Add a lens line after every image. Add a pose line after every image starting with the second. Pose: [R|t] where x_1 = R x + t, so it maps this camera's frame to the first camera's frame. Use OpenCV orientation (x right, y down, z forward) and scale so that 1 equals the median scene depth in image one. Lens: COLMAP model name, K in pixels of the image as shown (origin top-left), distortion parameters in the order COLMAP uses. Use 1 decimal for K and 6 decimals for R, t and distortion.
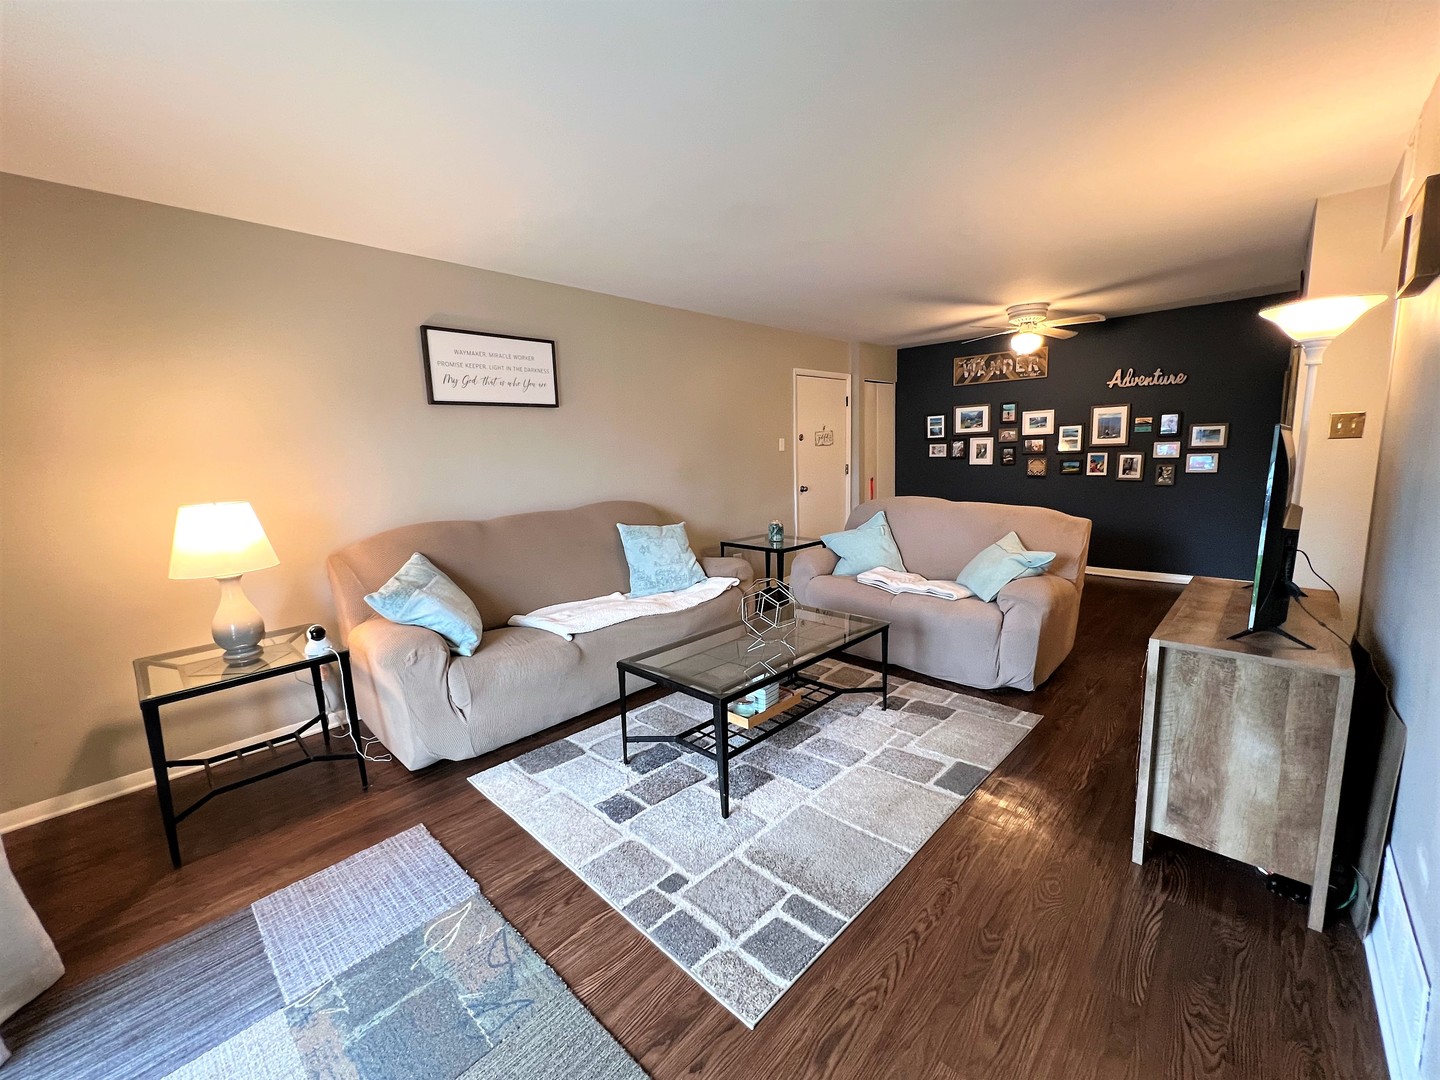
lens RADIAL K [[588.8, 0, 712.5], [0, 588.8, 536.1], [0, 0, 1]] dist [-0.003178, 0.000036]
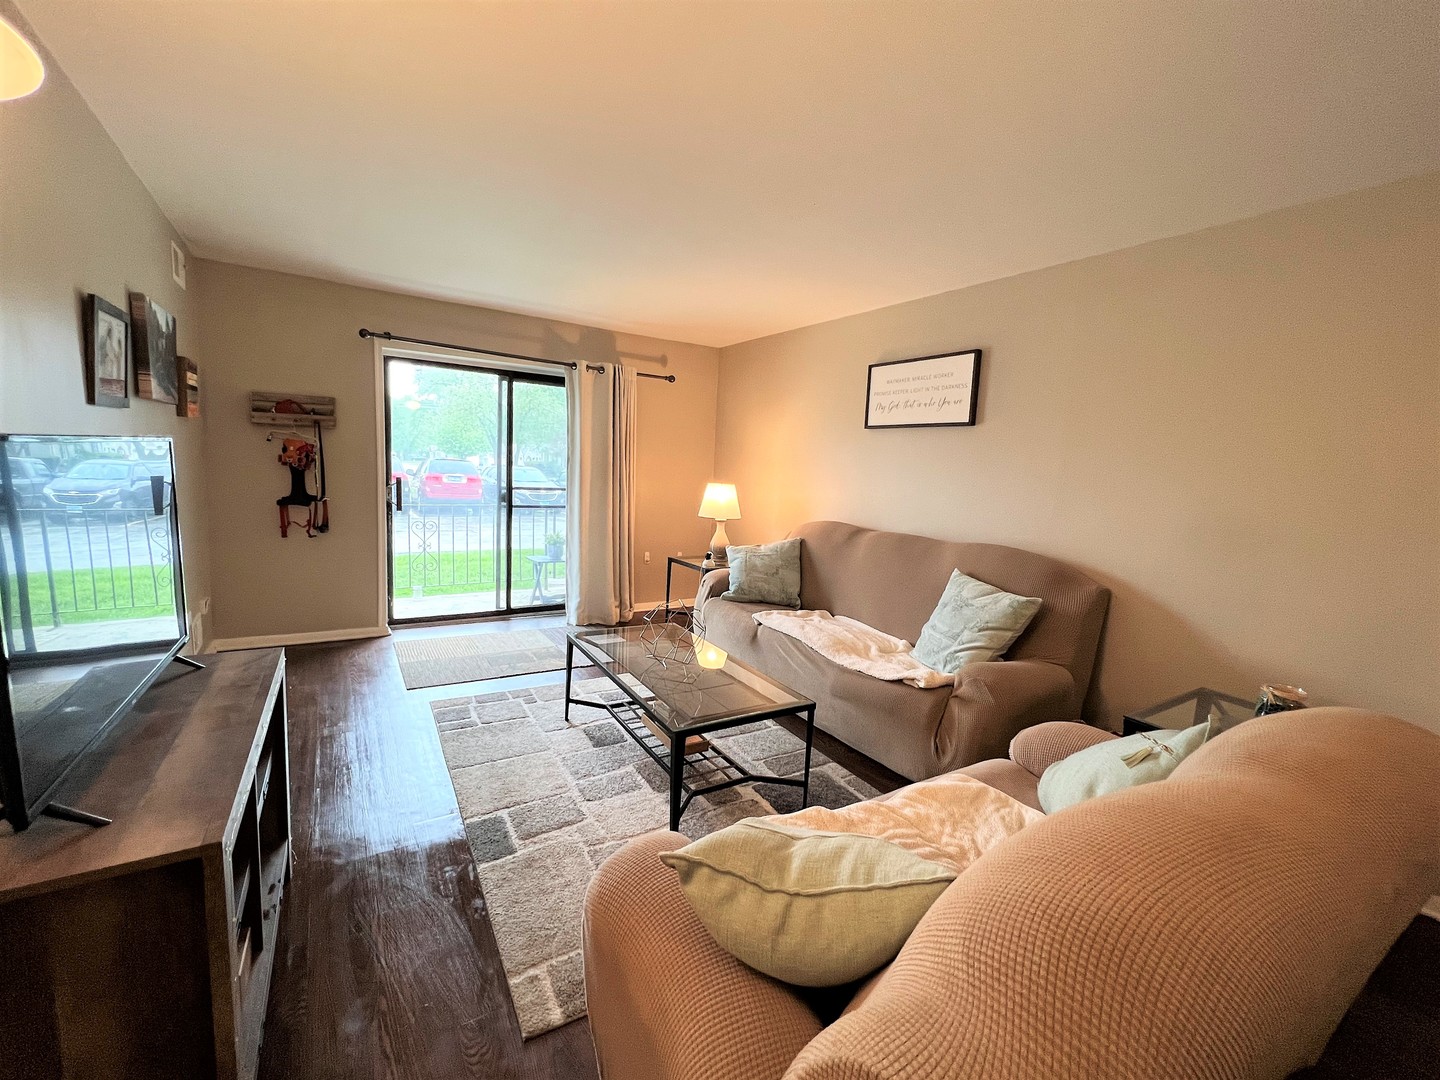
lens RADIAL K [[588.8, 0, 712.5], [0, 588.8, 536.1], [0, 0, 1]] dist [-0.003178, 0.000036]
pose [[-0.266402, 0.141776, -0.953378, 0.446769], [-0.181304, 0.964096, 0.194032, -0.103830], [0.946657, 0.224542, -0.231132, 0.568280]]
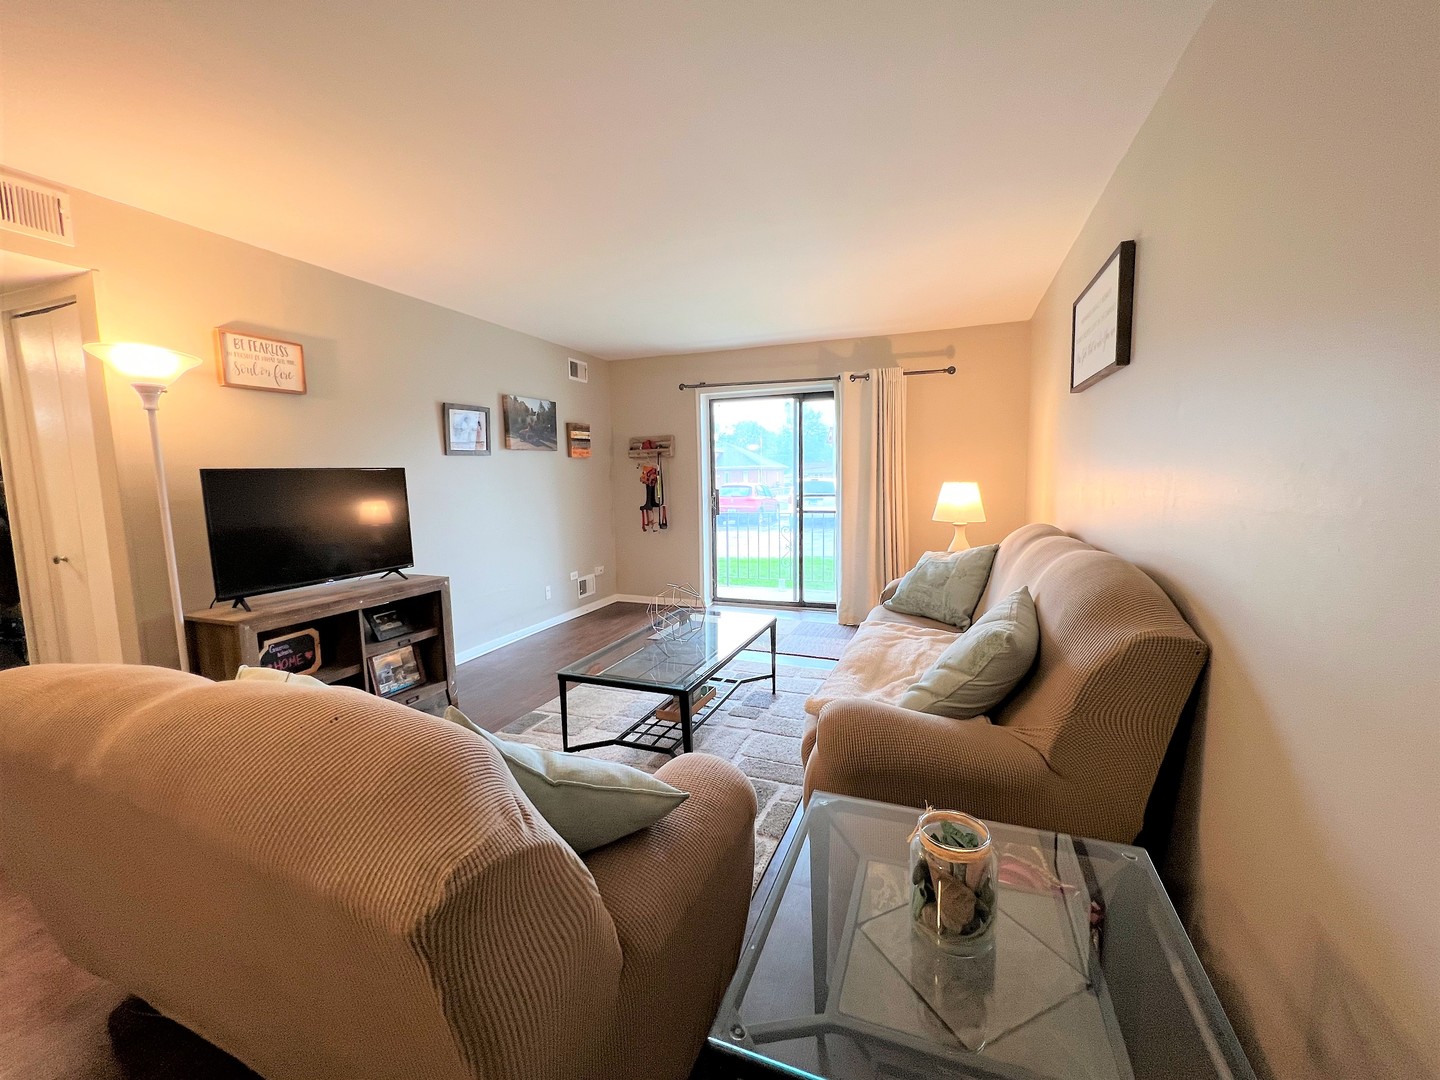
lens RADIAL K [[575.8, 0, 715.3], [0, 575.8, 536.5], [0, 0, 1]] dist [-0.001276, 0.000610]
pose [[-0.927610, 0.092093, -0.362020, 0.183590], [-0.003917, 0.966683, 0.255948, -0.130101], [0.373530, 0.238838, -0.896344, 0.895835]]
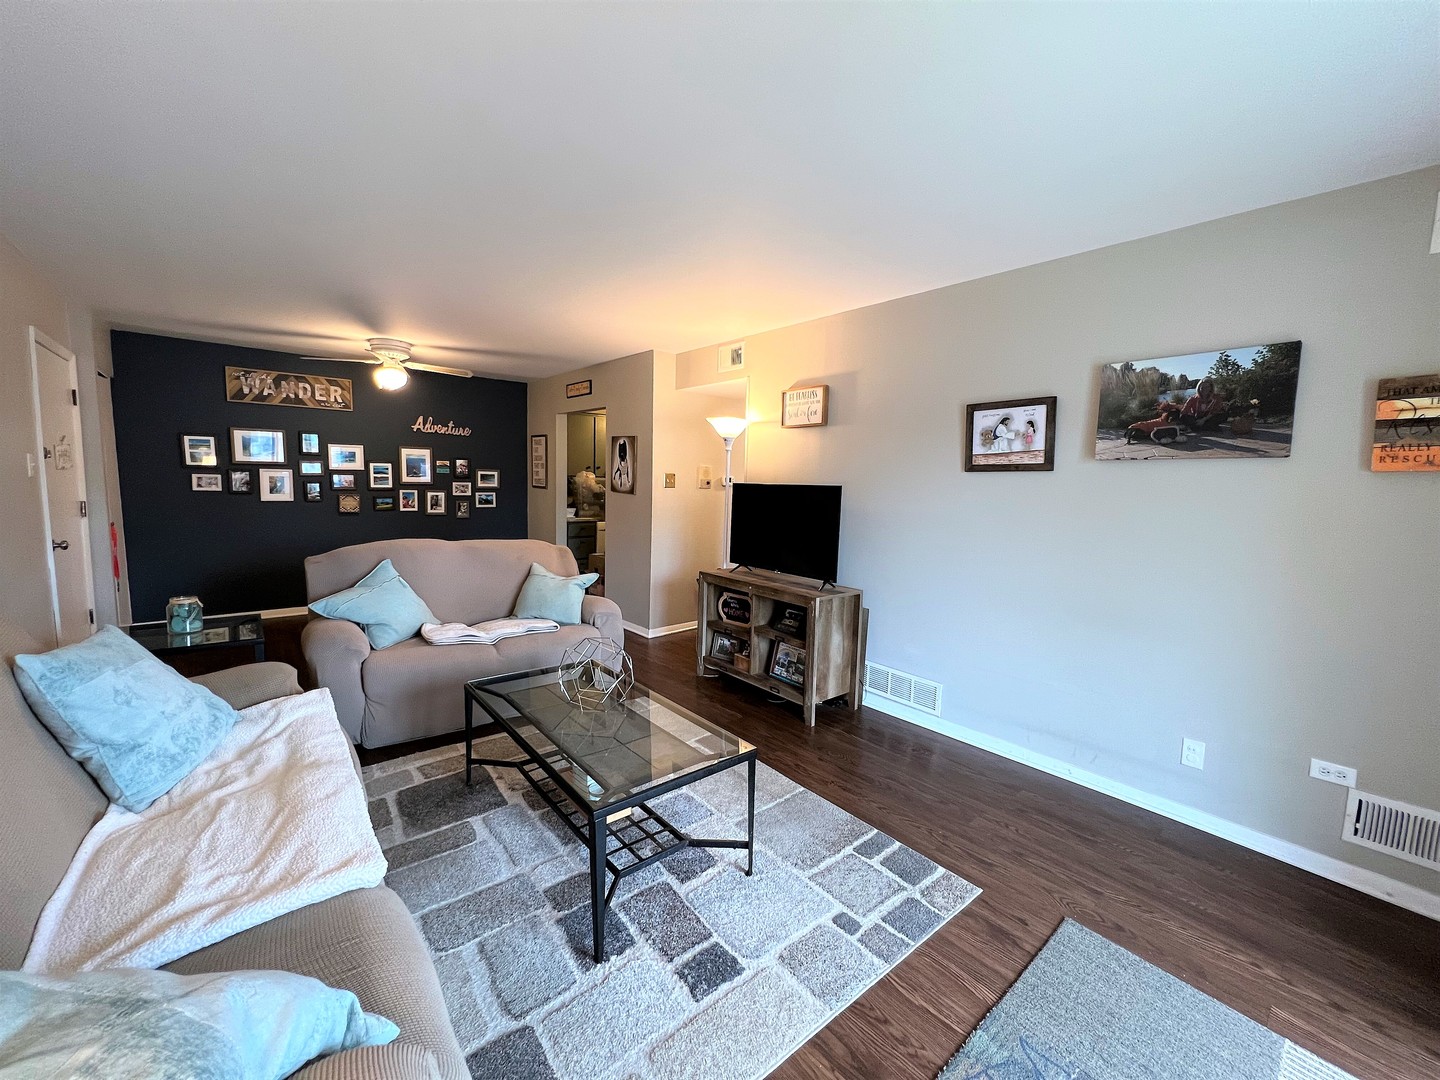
lens RADIAL K [[575.8, 0, 715.3], [0, 575.8, 536.5], [0, 0, 1]] dist [-0.001276, 0.000610]
pose [[0.116340, -0.063587, 0.991172, -0.323378], [0.117675, 0.991802, 0.049816, -0.043699], [-0.986214, 0.110840, 0.122869, 0.325075]]
